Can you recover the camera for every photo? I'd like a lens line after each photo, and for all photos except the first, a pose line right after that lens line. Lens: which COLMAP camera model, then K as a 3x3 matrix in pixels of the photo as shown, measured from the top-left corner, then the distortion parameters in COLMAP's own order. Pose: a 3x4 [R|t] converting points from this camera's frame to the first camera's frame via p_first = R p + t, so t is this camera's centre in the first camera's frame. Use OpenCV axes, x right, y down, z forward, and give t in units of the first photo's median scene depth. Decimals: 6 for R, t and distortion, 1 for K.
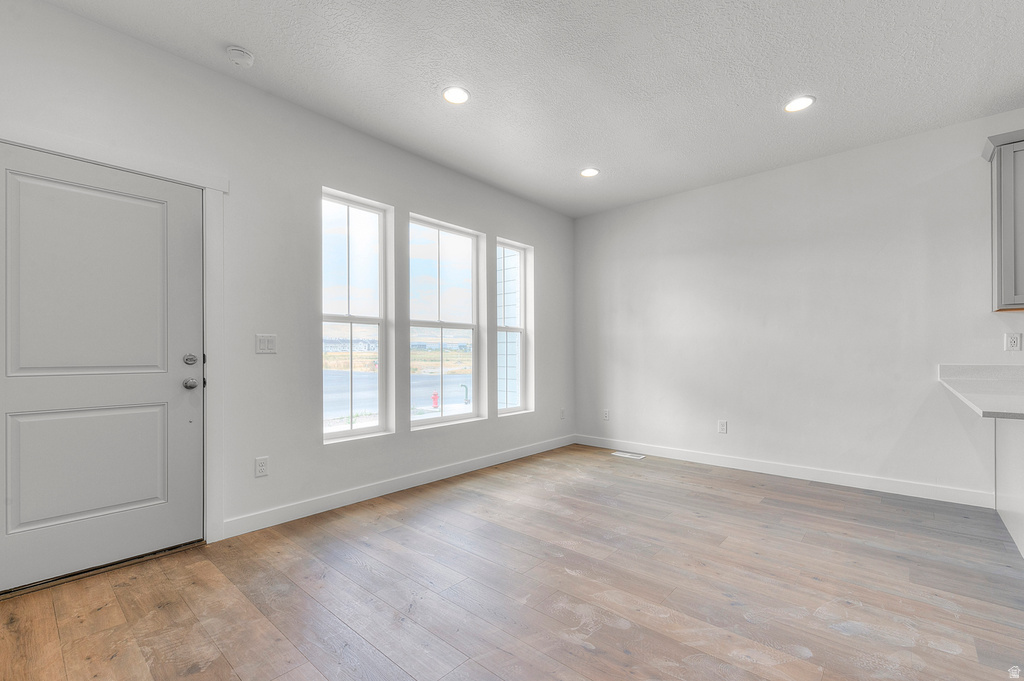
lens RADIAL K [[445.0, 0, 512.9], [0, 445.0, 349.5], [0, 0, 1]] dist [0.003032, 0.000638]
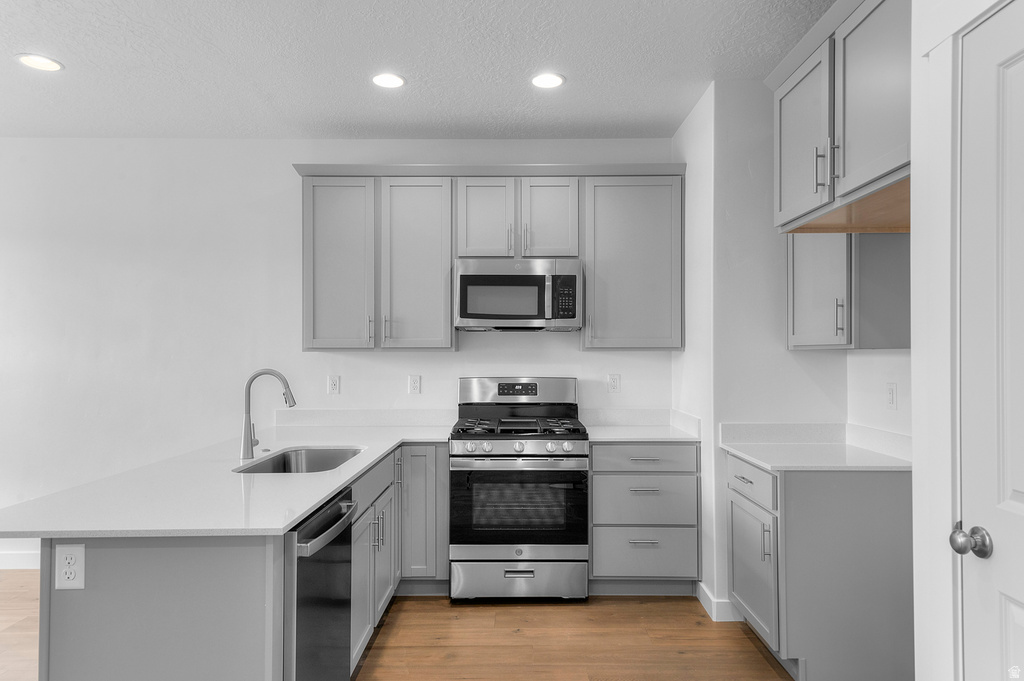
lens RADIAL K [[641.2, 0, 511.3], [0, 641.2, 342.9], [0, 0, 1]] dist [-0.005440, -0.002061]
pose [[0.755782, 0.014874, 0.654654, 0.694315], [-0.007959, 0.999877, -0.013529, -0.121670], [-0.654775, 0.005015, 0.755807, -0.367059]]
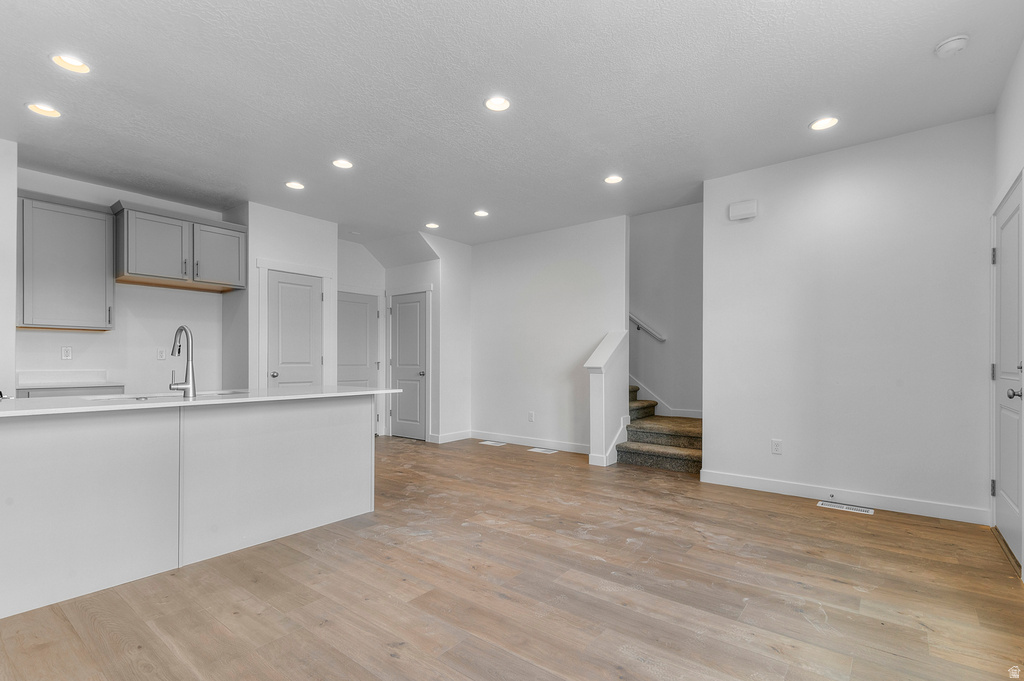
lens RADIAL K [[490.0, 0, 535.7], [0, 490.0, 365.8], [0, 0, 1]] dist [0.019140, -0.000137]
pose [[-0.994927, 0.004140, -0.100518, 0.409620], [0.004369, 0.999988, -0.002060, 0.021920], [0.100508, -0.002489, -0.994933, 2.201062]]
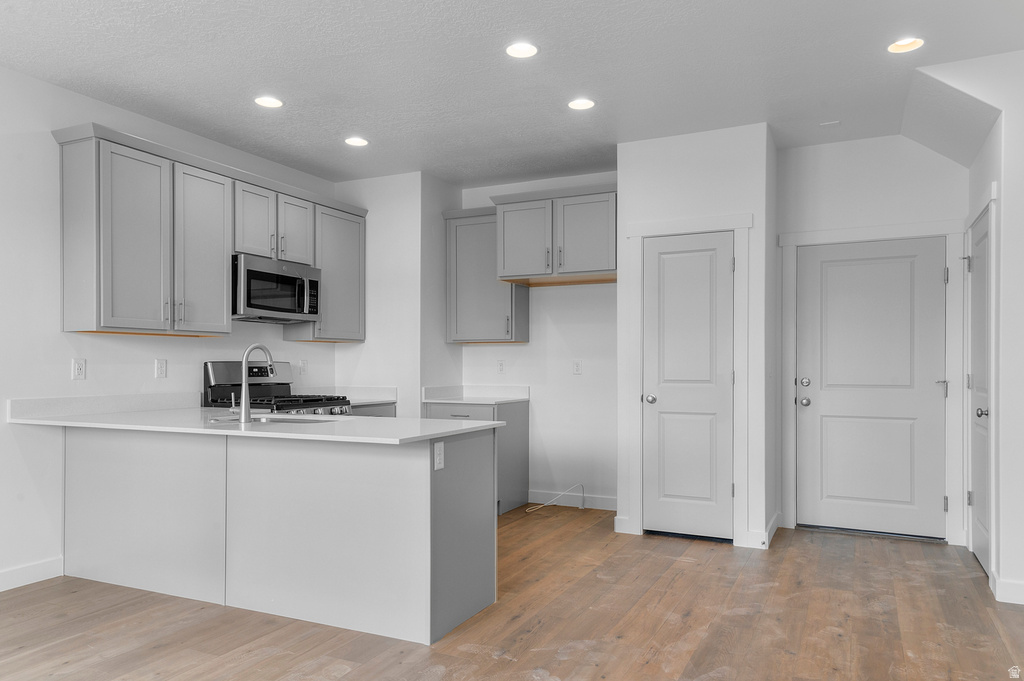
lens RADIAL K [[714.5, 0, 510.8], [0, 714.5, 367.4], [0, 0, 1]] dist [0.032854, 0.001833]
pose [[-0.268567, 0.002240, 0.963258, -0.555603], [-0.008546, 0.999952, -0.004708, -0.027818], [-0.963223, -0.009496, -0.268535, 0.786874]]
